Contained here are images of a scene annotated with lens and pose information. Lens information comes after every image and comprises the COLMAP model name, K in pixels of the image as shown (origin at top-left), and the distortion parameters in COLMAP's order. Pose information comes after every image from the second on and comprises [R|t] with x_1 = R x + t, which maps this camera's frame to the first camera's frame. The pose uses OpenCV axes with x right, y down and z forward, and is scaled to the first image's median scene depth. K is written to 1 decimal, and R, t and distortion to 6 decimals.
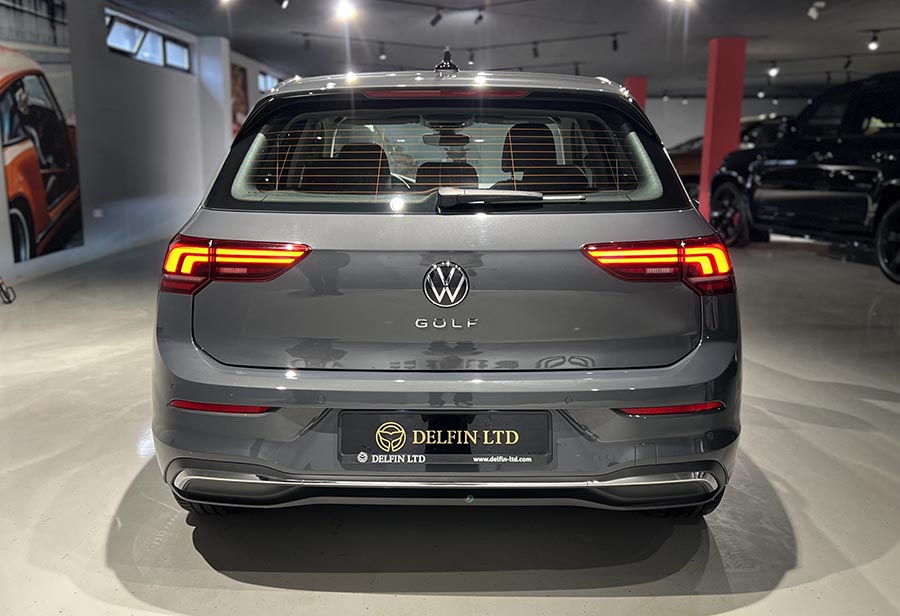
lens RADIAL K [[899.1, 0, 438.3], [0, 899.1, 307.4], [0, 0, 1]] dist [0.064345, -0.007446]
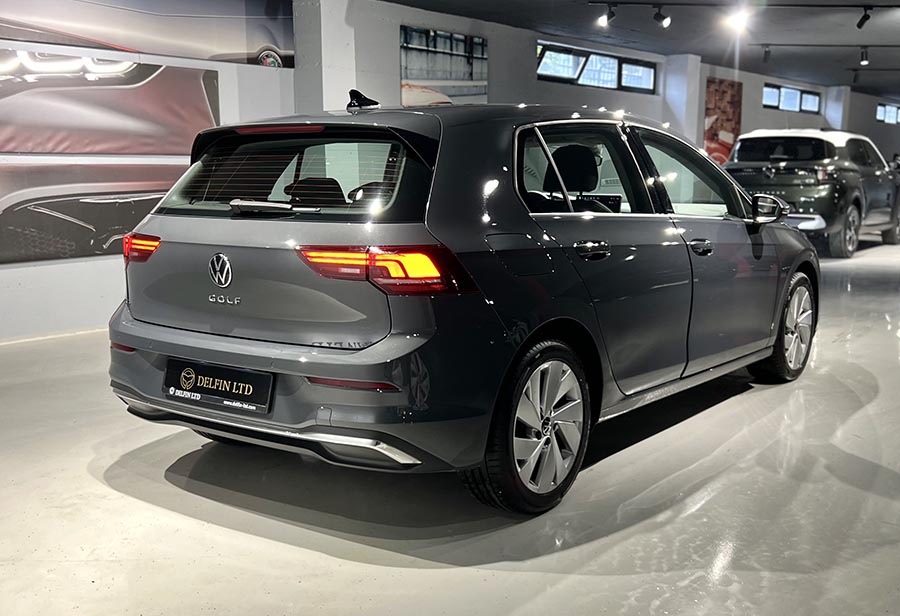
lens RADIAL K [[1052.3, 0, 450.0], [0, 1052.3, 308.0], [0, 0, 1]] dist [0.059068, -0.020964]
pose [[0.803331, 0.079450, -0.590210, 0.694847], [-0.106002, 0.994311, -0.010432, 0.006177], [0.586024, 0.070944, 0.807182, -0.043754]]
